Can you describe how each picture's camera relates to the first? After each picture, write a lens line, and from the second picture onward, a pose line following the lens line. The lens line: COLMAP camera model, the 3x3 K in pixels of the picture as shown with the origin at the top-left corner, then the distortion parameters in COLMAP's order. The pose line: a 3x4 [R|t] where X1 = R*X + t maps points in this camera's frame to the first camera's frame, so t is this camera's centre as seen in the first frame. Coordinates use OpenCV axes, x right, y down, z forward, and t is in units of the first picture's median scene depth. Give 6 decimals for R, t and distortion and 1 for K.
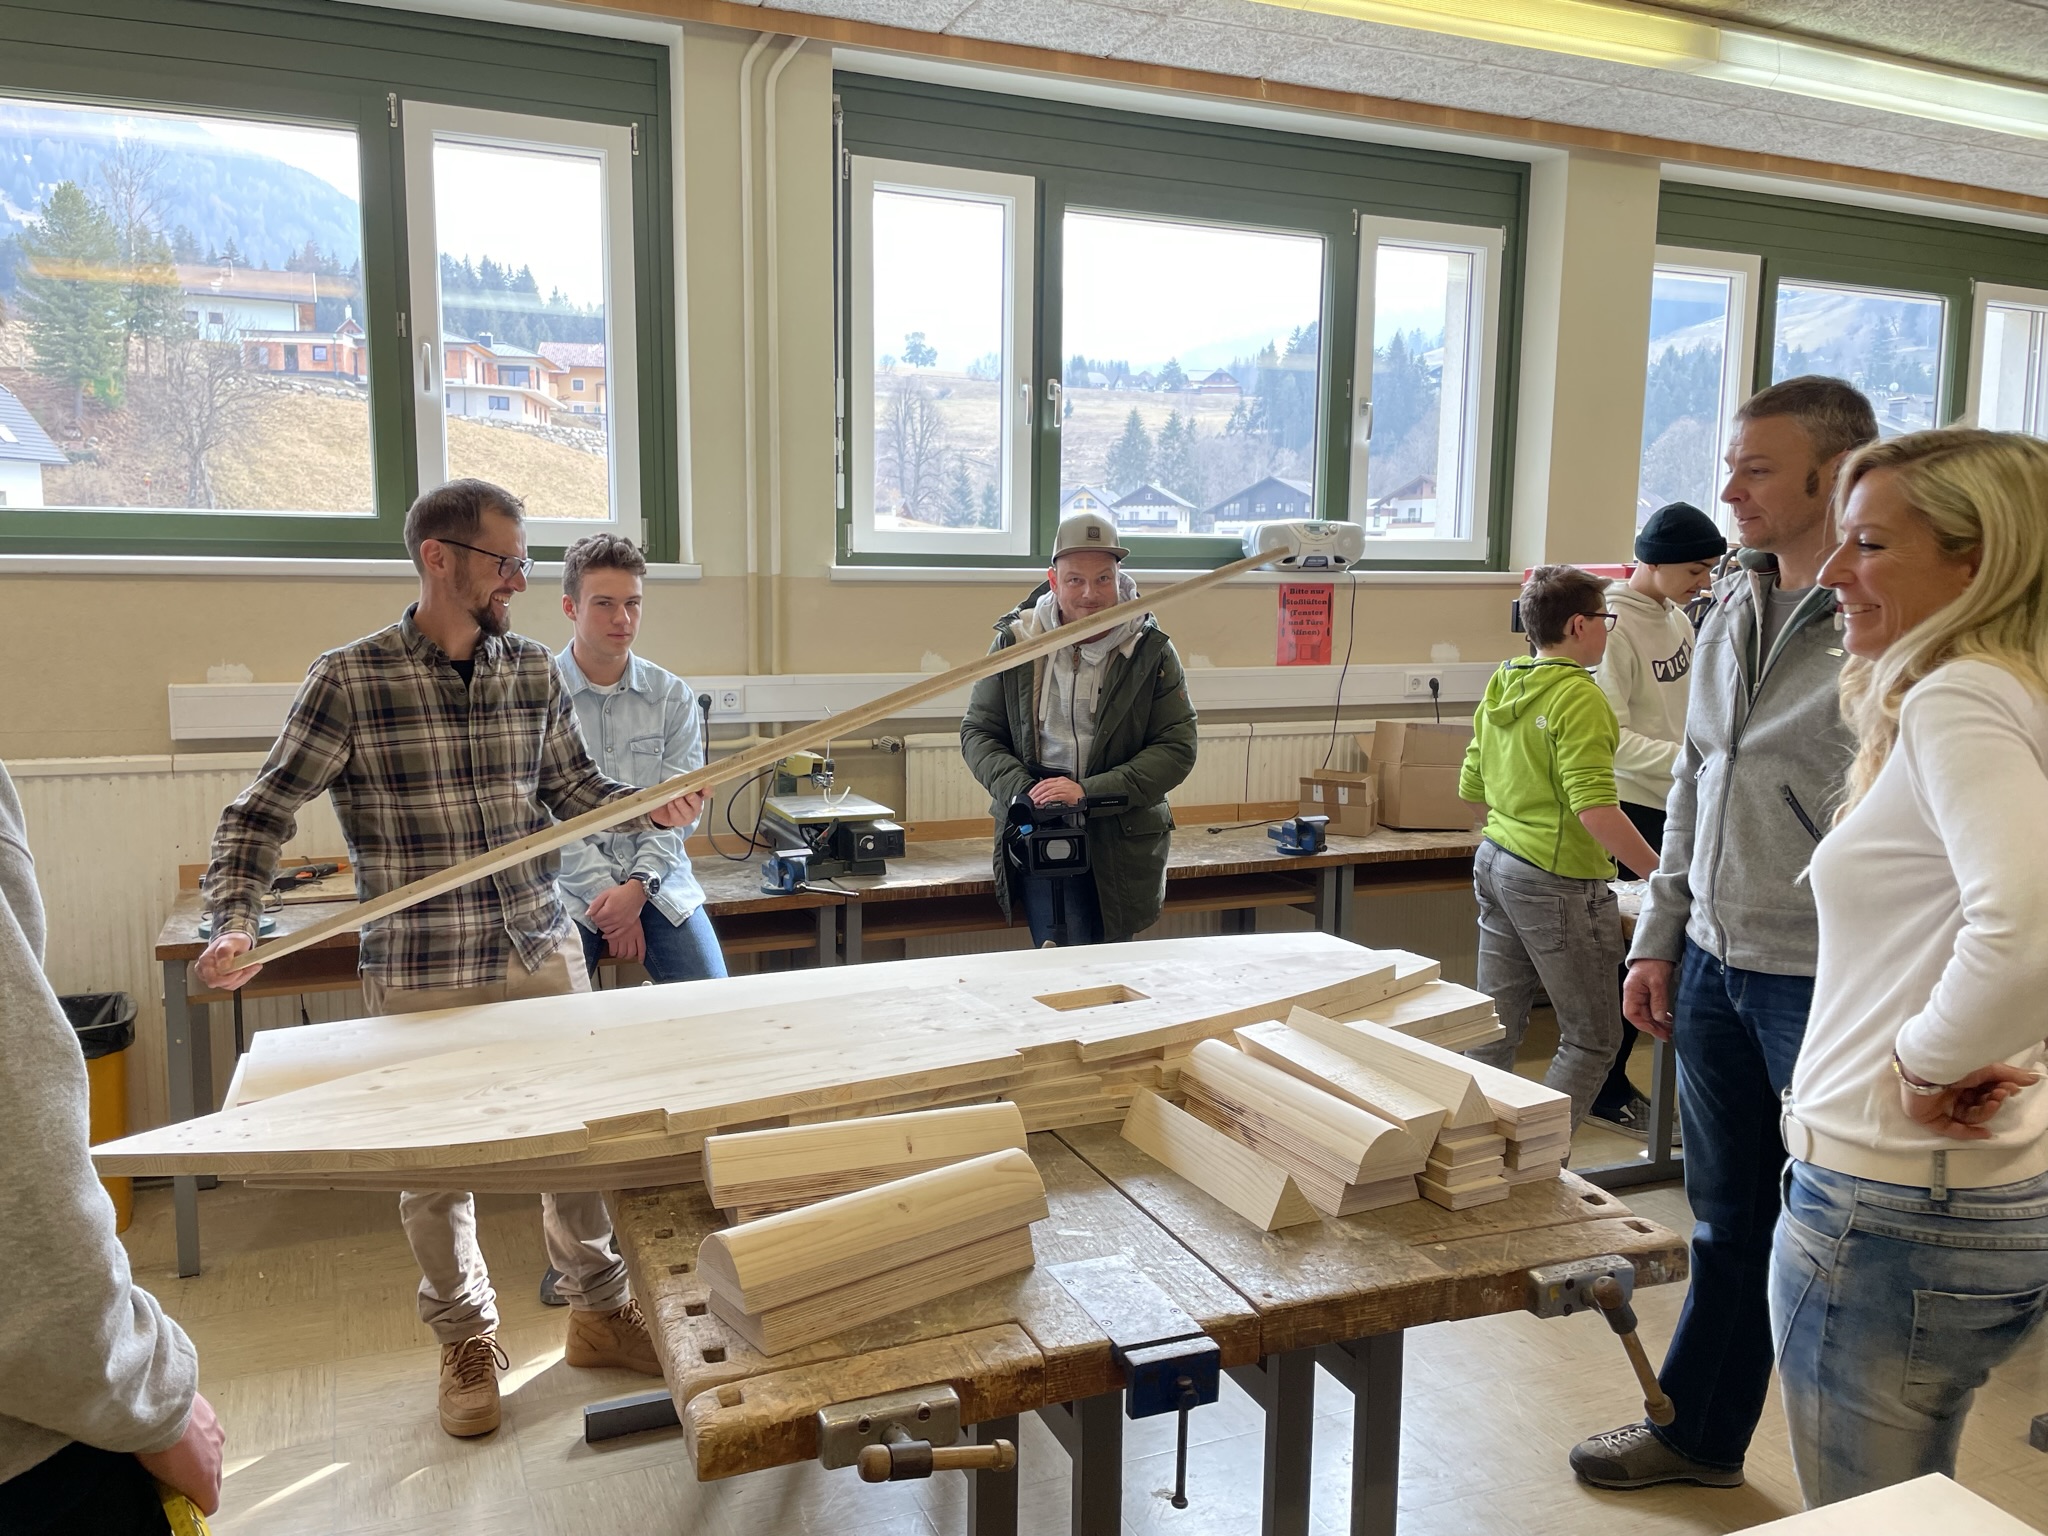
lens RADIAL K [[1543.7, 0, 1002.8], [0, 1543.7, 780.1], [0, 0, 1]] dist [0.089400, -0.115046]
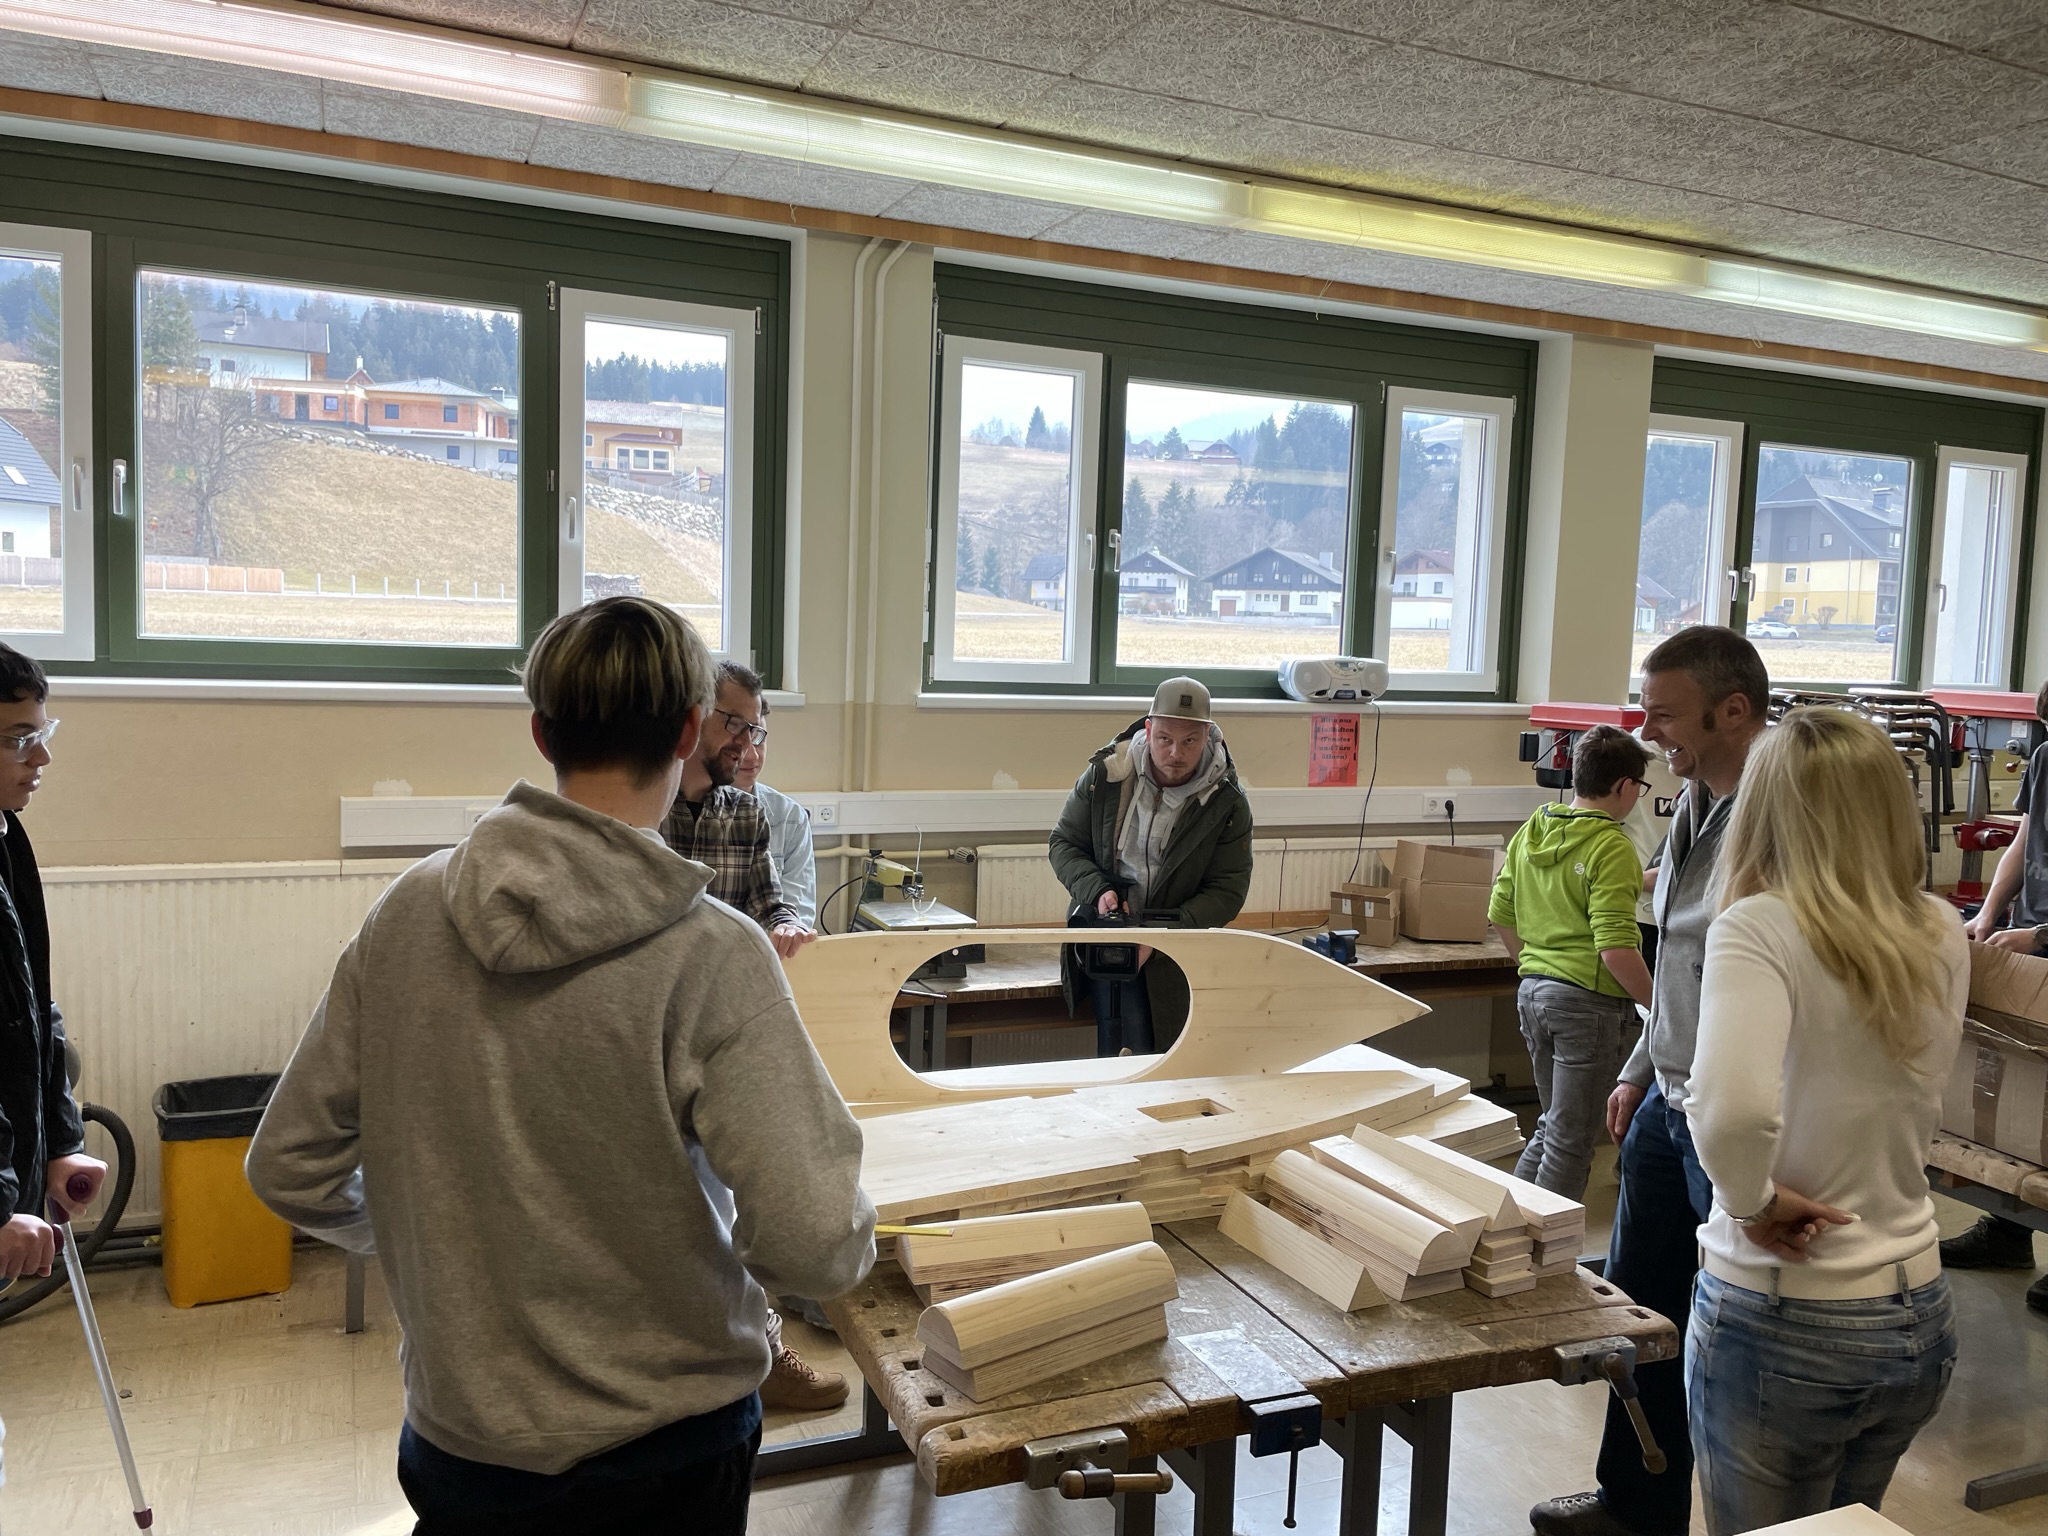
lens RADIAL K [[1549.7, 0, 1024.0], [0, 1549.7, 768.0], [0, 0, 1]] dist [0.087945, -0.113399]
pose [[0.999536, 0.024533, 0.018056, -0.055890], [-0.023679, 0.998658, -0.046060, -0.038060], [-0.019161, 0.045611, 0.998775, -0.125424]]
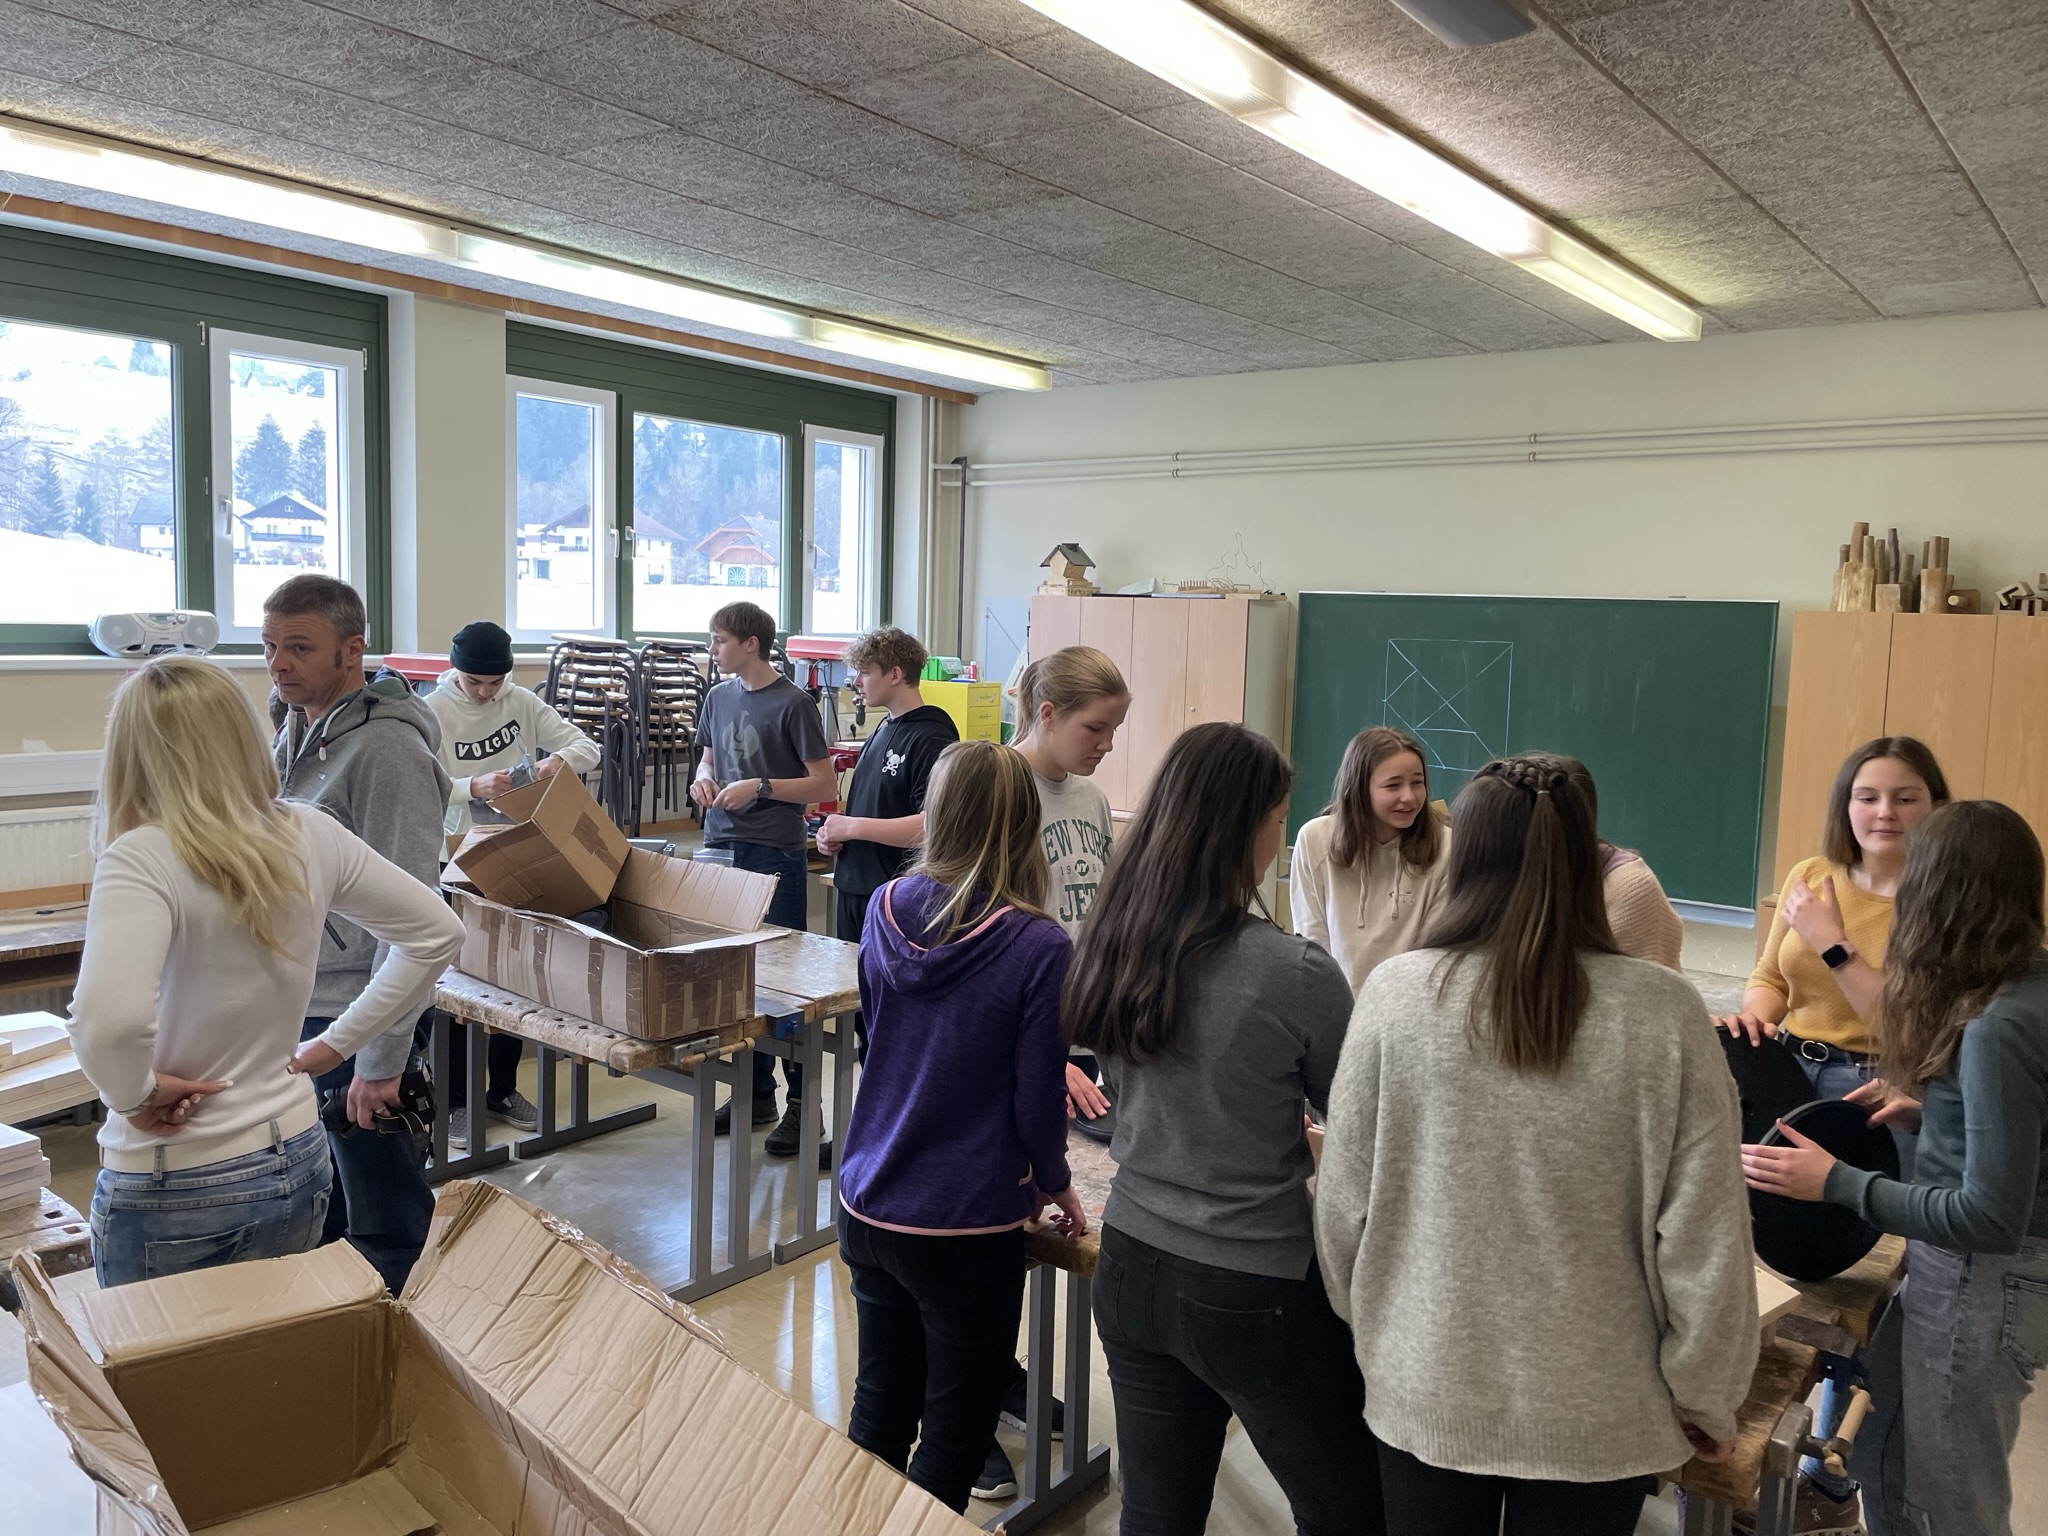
lens RADIAL K [[1543.7, 0, 1002.8], [0, 1543.7, 780.1], [0, 0, 1]] dist [0.089400, -0.115046]
pose [[0.873326, -0.035509, 0.485840, 0.212460], [0.042982, 0.999067, -0.004244, -0.026356], [-0.485236, 0.024589, 0.874038, -0.257427]]
